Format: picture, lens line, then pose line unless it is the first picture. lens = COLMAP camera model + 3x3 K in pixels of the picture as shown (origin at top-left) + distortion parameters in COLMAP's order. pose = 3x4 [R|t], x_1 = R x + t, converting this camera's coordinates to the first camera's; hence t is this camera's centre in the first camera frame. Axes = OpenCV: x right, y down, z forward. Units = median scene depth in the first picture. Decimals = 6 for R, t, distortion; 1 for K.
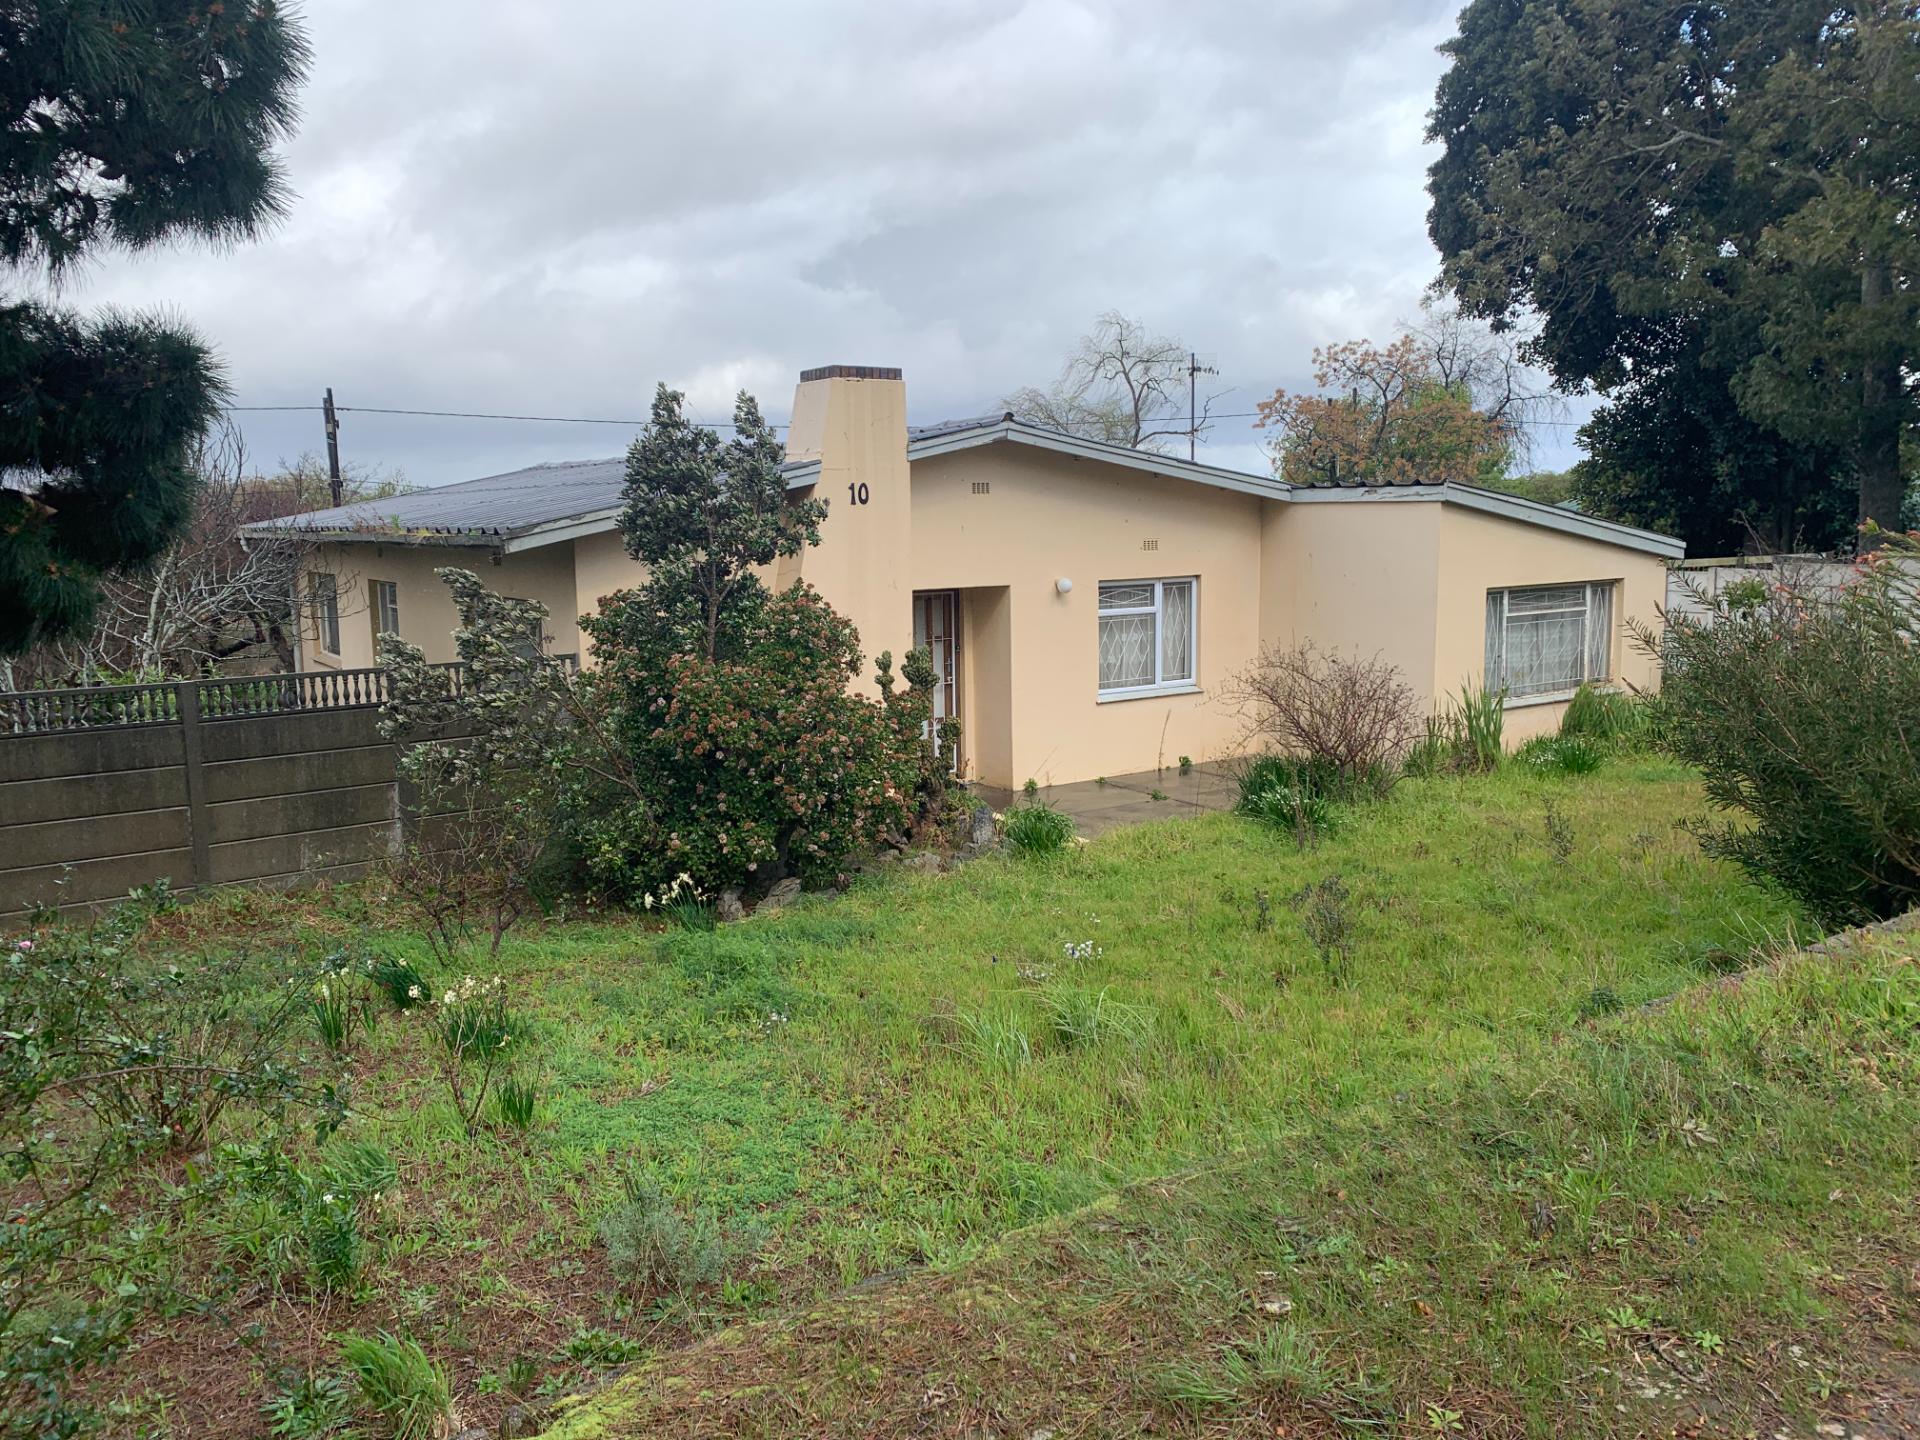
lens RADIAL K [[1352.8, 0, 943.6], [0, 1352.8, 745.9], [0, 0, 1]] dist [0.062671, -0.092141]
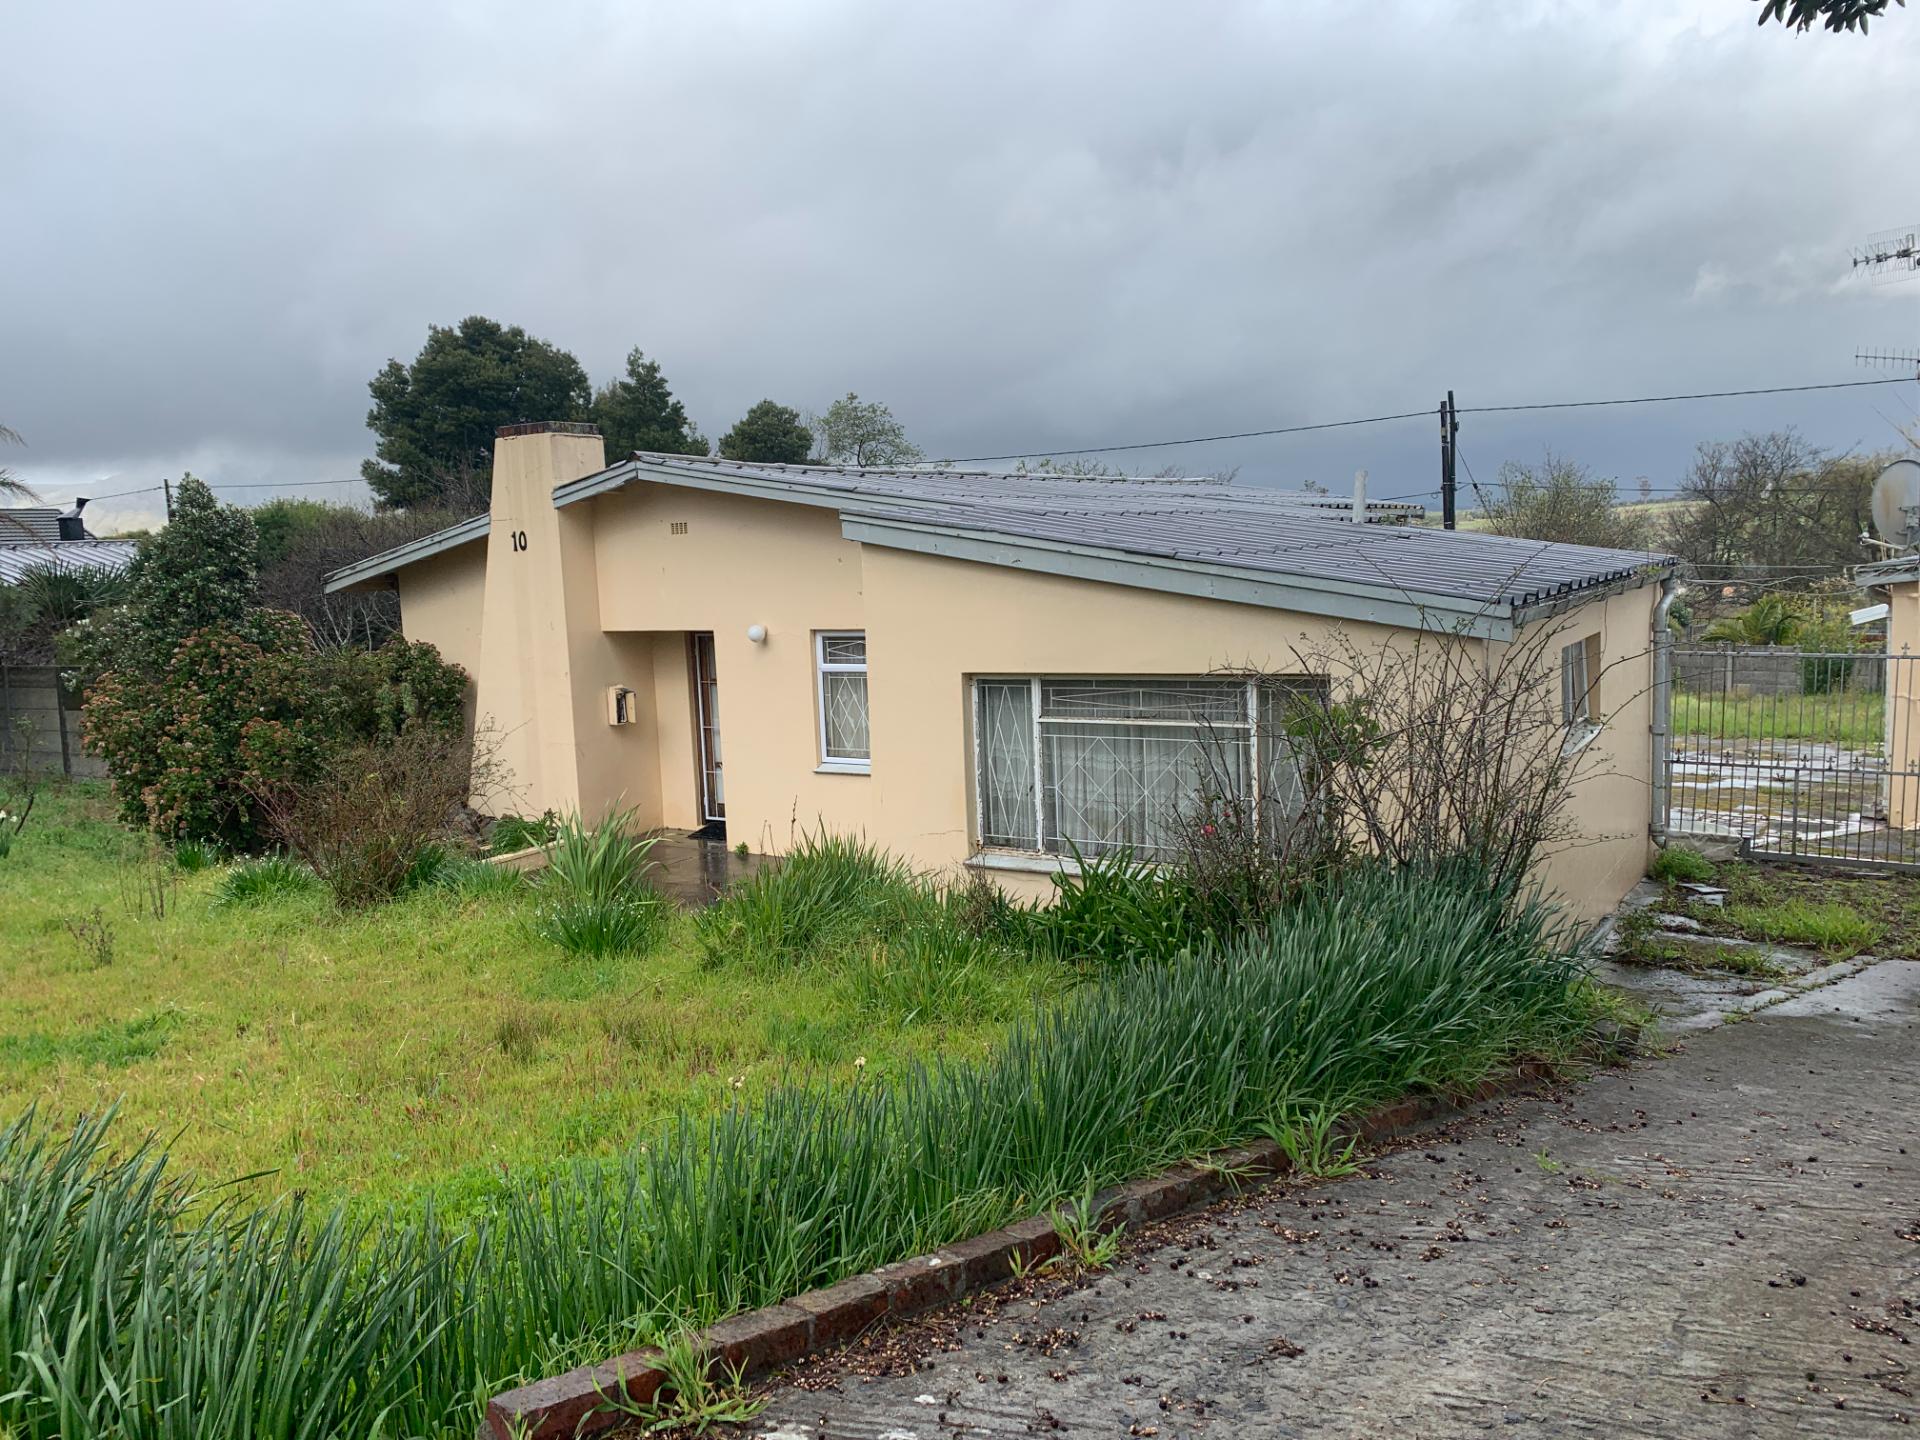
lens RADIAL K [[1457.6, 0, 969.0], [0, 1457.6, 717.2], [0, 0, 1]] dist [0.060119, -0.061790]
pose [[0.435319, 0.101732, -0.894510, 0.975067], [-0.119719, 0.991312, 0.054479, -0.127229], [0.892280, 0.083374, 0.443717, 0.674108]]
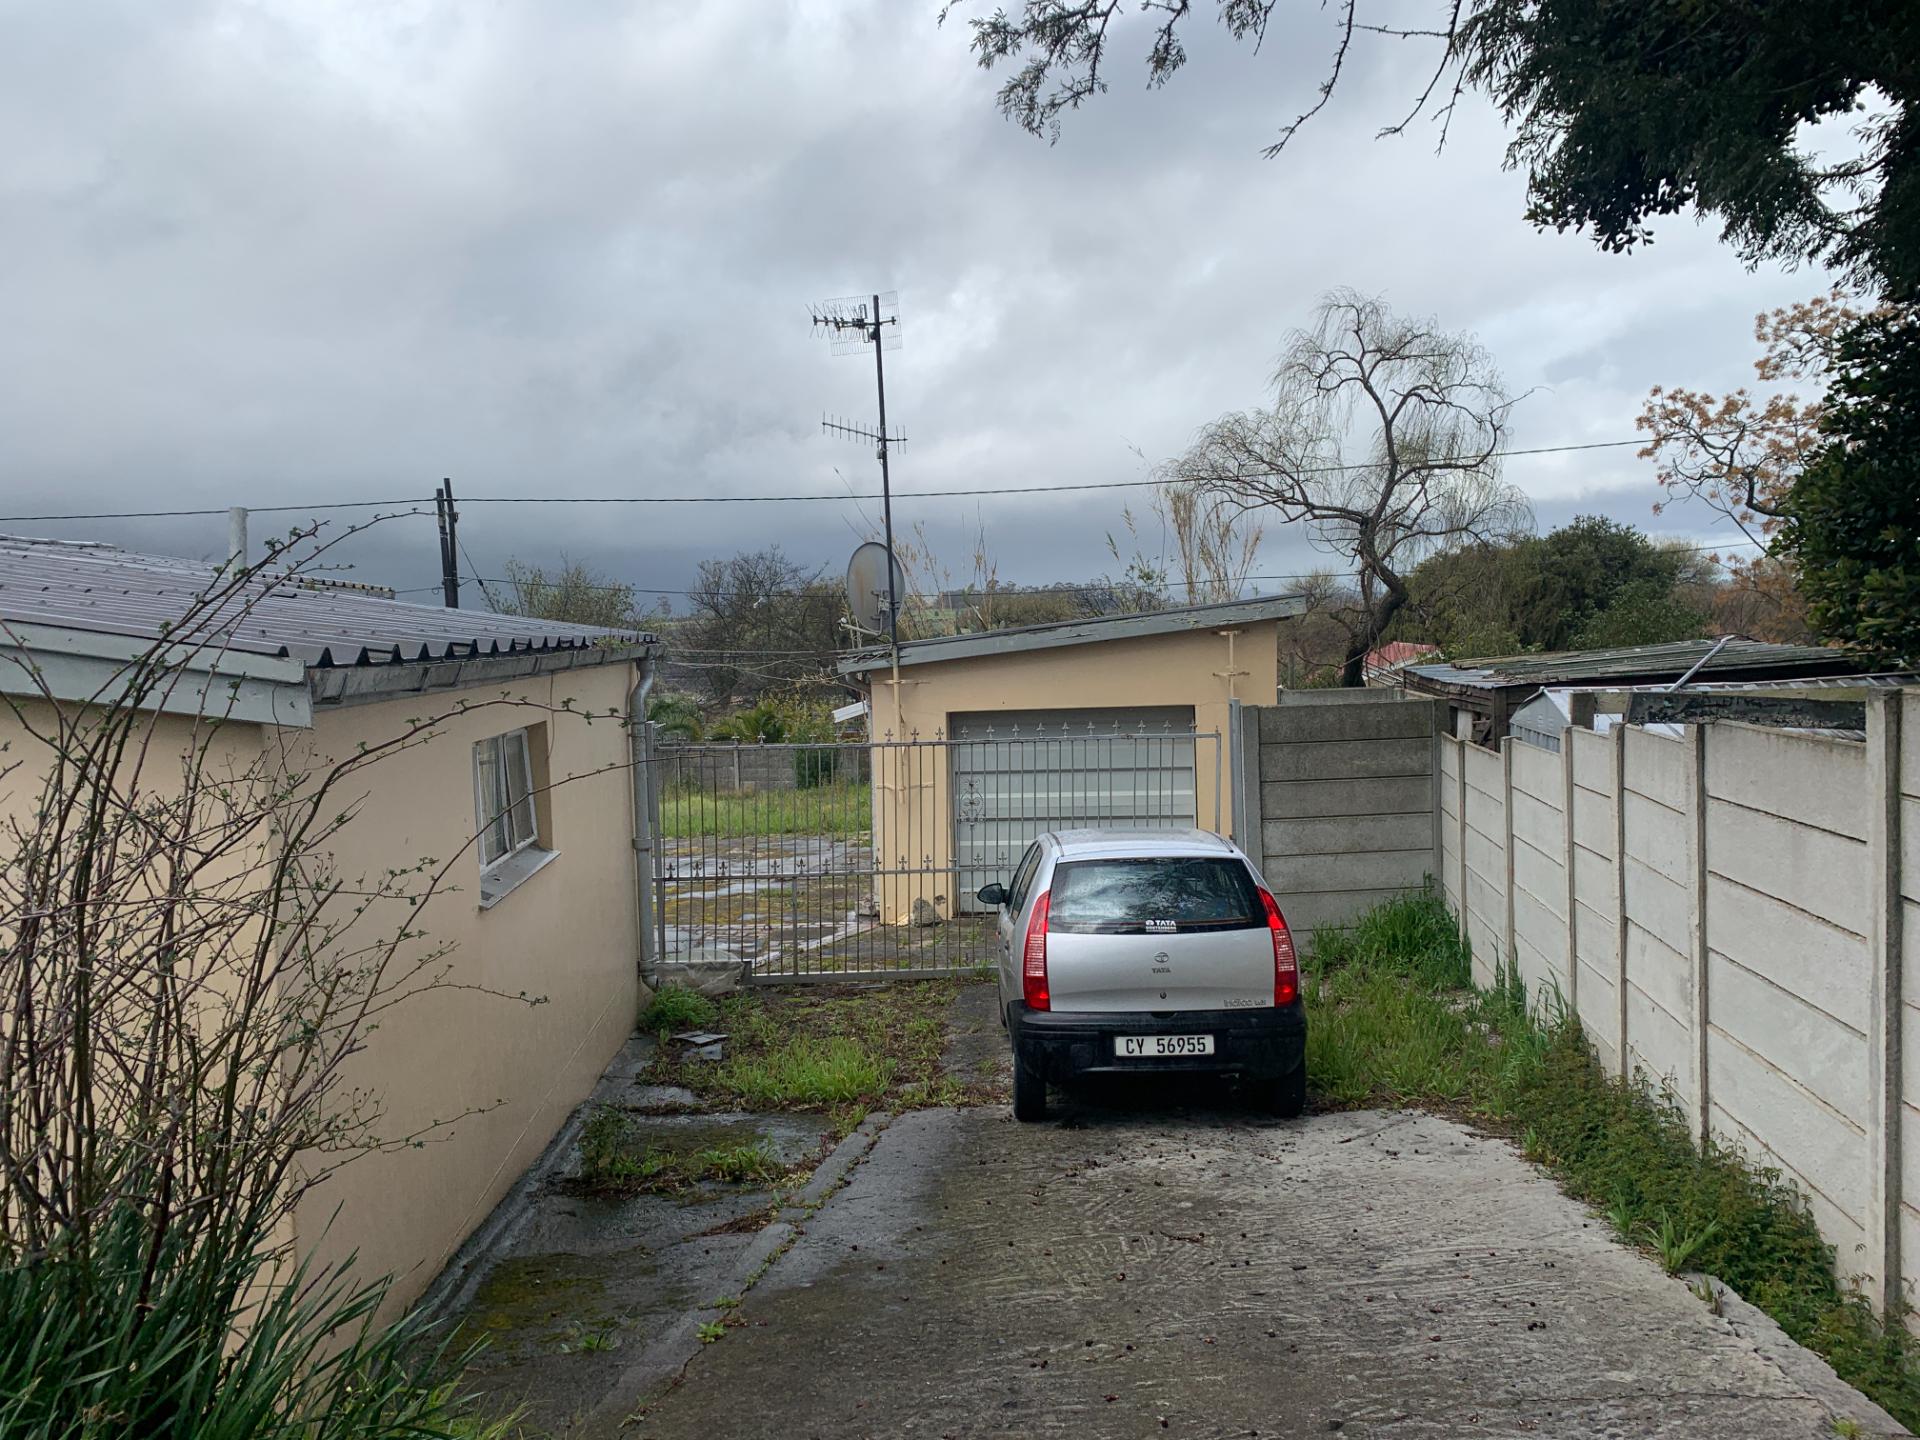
lens RADIAL K [[1457.6, 0, 969.0], [0, 1457.6, 717.2], [0, 0, 1]] dist [0.060119, -0.061790]
pose [[0.882740, 0.019086, -0.469473, 0.831670], [-0.064329, 0.994675, -0.080518, -0.135819], [0.465437, 0.101277, 0.879268, 0.888588]]
